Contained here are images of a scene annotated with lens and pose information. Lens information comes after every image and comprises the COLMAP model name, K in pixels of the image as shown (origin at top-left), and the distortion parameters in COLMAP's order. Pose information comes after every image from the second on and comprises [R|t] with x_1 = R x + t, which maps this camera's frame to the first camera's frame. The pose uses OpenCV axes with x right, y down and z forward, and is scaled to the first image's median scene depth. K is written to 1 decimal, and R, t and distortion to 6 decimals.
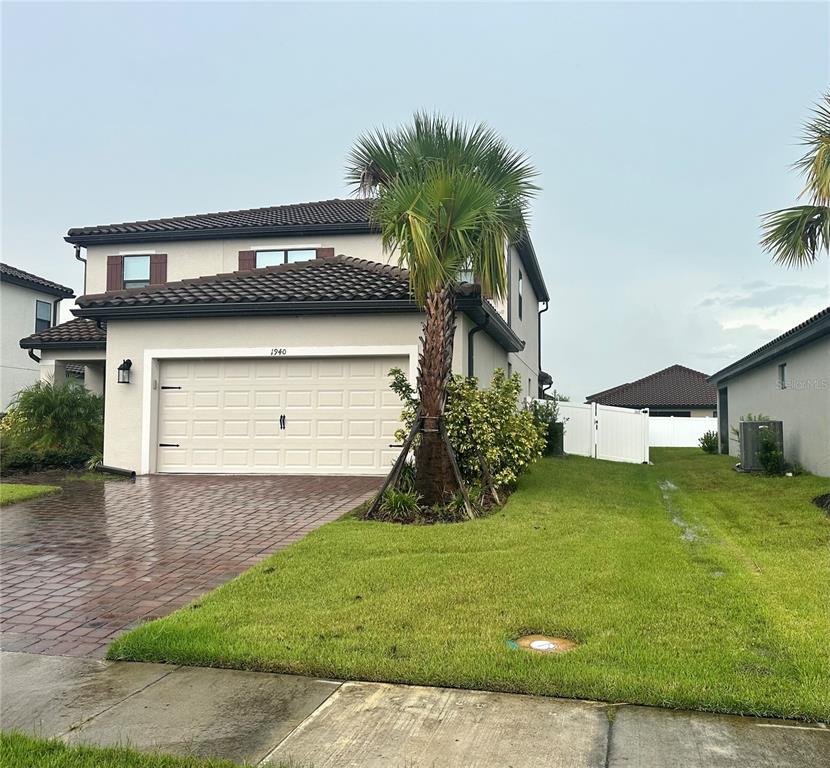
lens RADIAL K [[723.3, 0, 456.4], [0, 723.3, 393.9], [0, 0, 1]] dist [0.204451, -0.401835]
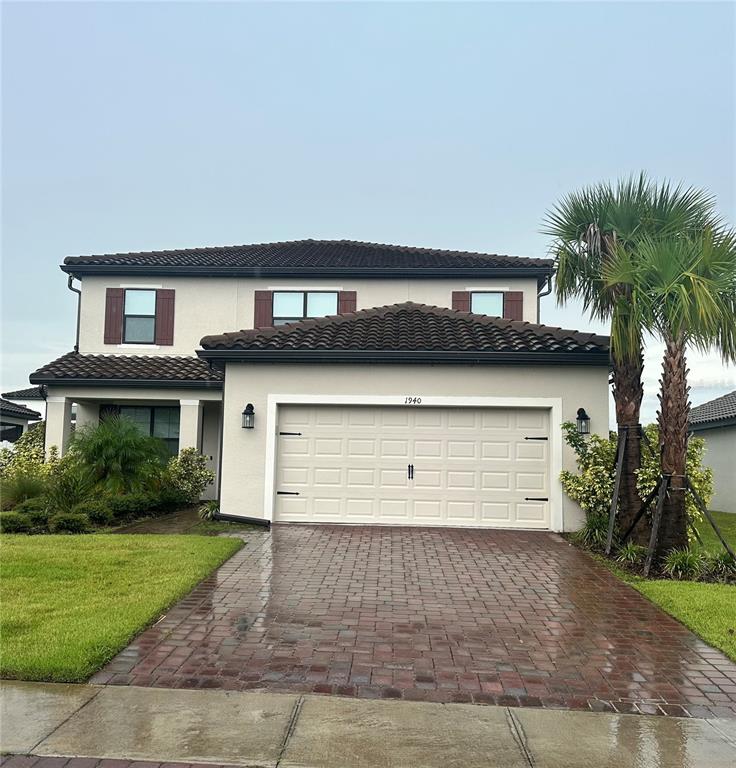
lens RADIAL K [[742.9, 0, 367.5], [0, 742.9, 420.1], [0, 0, 1]] dist [0.155438, -0.321068]
pose [[0.991391, 0.026824, 0.128156, -0.417655], [-0.024135, 0.999456, -0.022488, -0.007095], [-0.128689, 0.019201, 0.991499, 0.013131]]
